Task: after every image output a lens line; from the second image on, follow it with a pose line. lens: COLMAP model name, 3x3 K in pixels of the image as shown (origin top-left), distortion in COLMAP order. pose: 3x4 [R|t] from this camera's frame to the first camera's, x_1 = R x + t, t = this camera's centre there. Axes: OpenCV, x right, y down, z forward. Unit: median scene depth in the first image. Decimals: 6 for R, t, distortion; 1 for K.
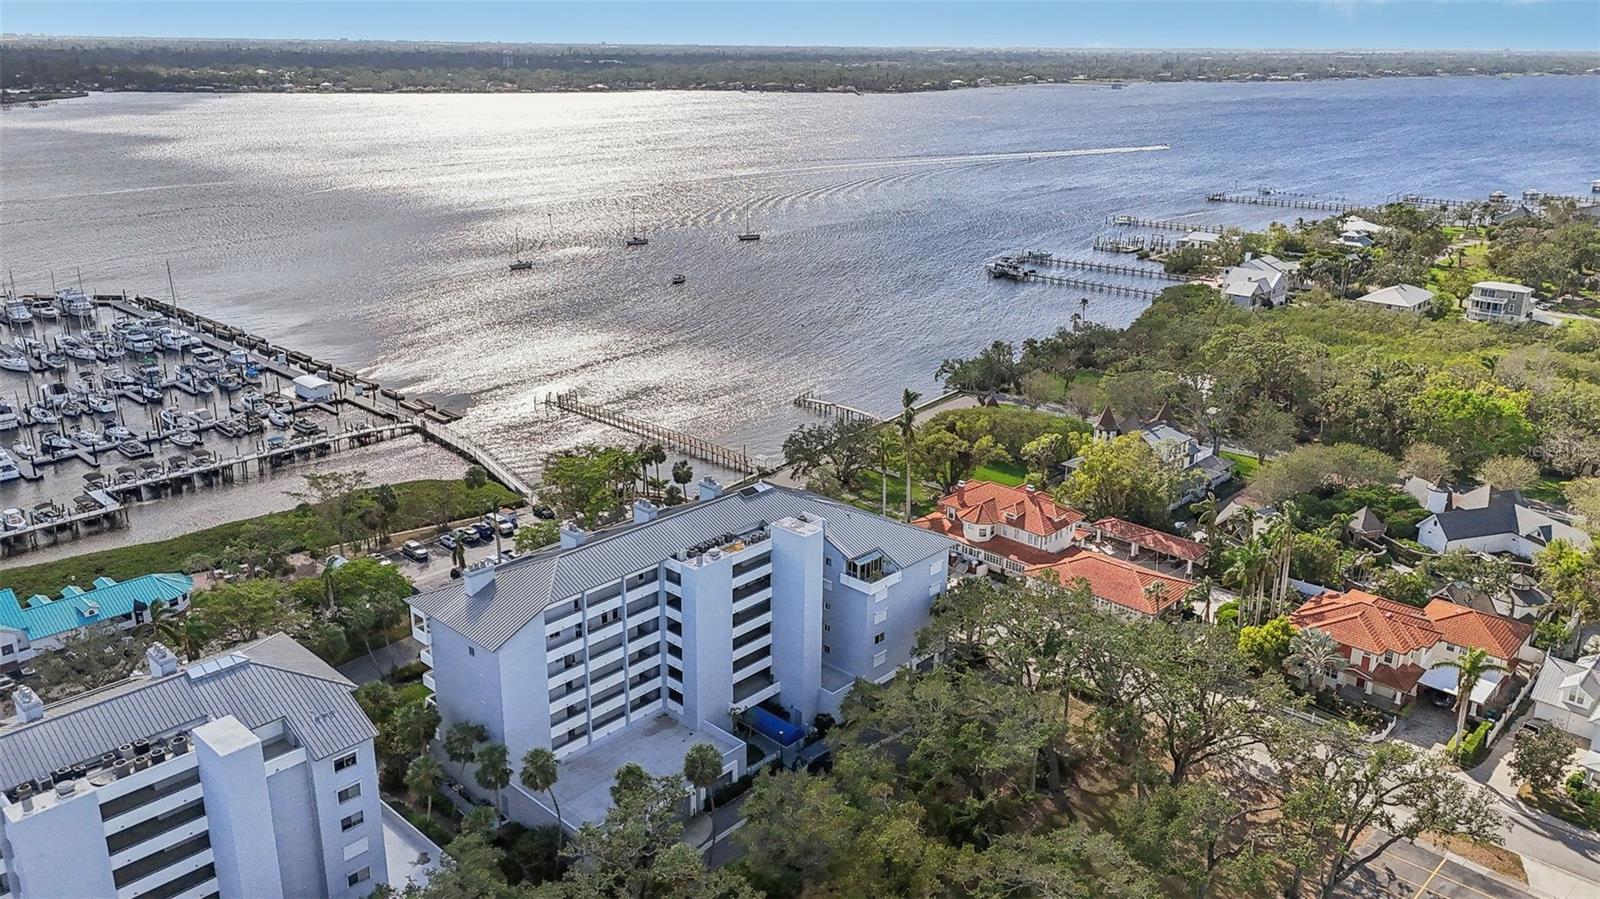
lens RADIAL K [[1204.8, 0, 797.1], [0, 1204.8, 393.6], [0, 0, 1]] dist [0.079764, -0.090958]
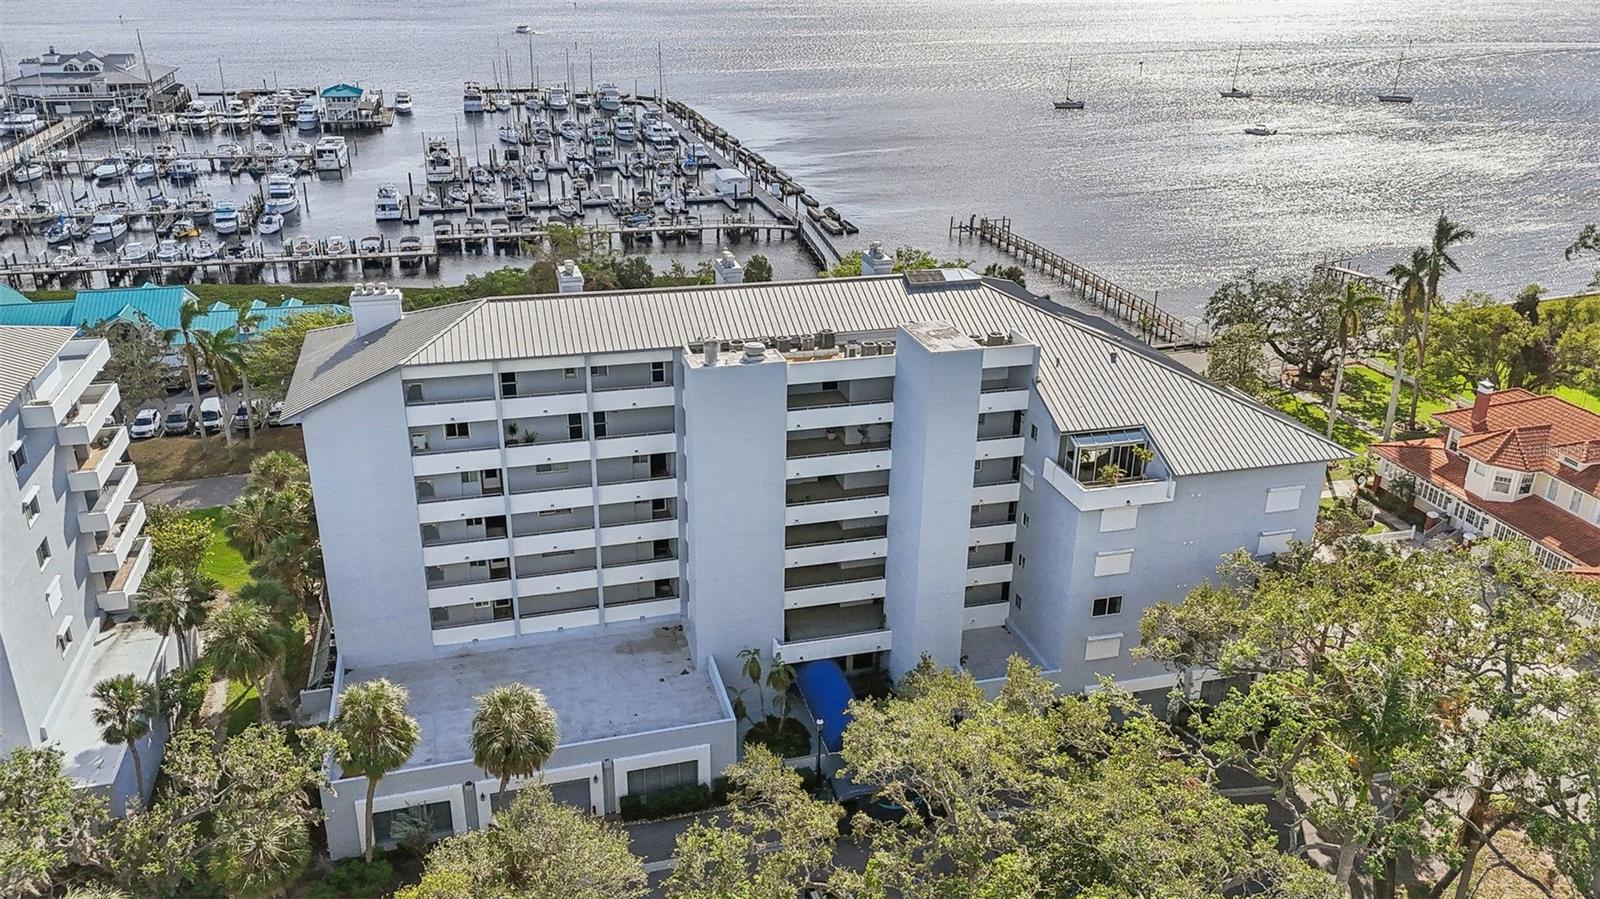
lens RADIAL K [[1186.5, 0, 800.0], [0, 1186.5, 449.5], [0, 0, 1]] dist [0.073307, -0.089756]
pose [[0.851716, 0.205270, -0.482125, 0.136502], [-0.148788, 0.976946, 0.153099, 0.063864], [0.502436, -0.058662, 0.862622, 0.394327]]
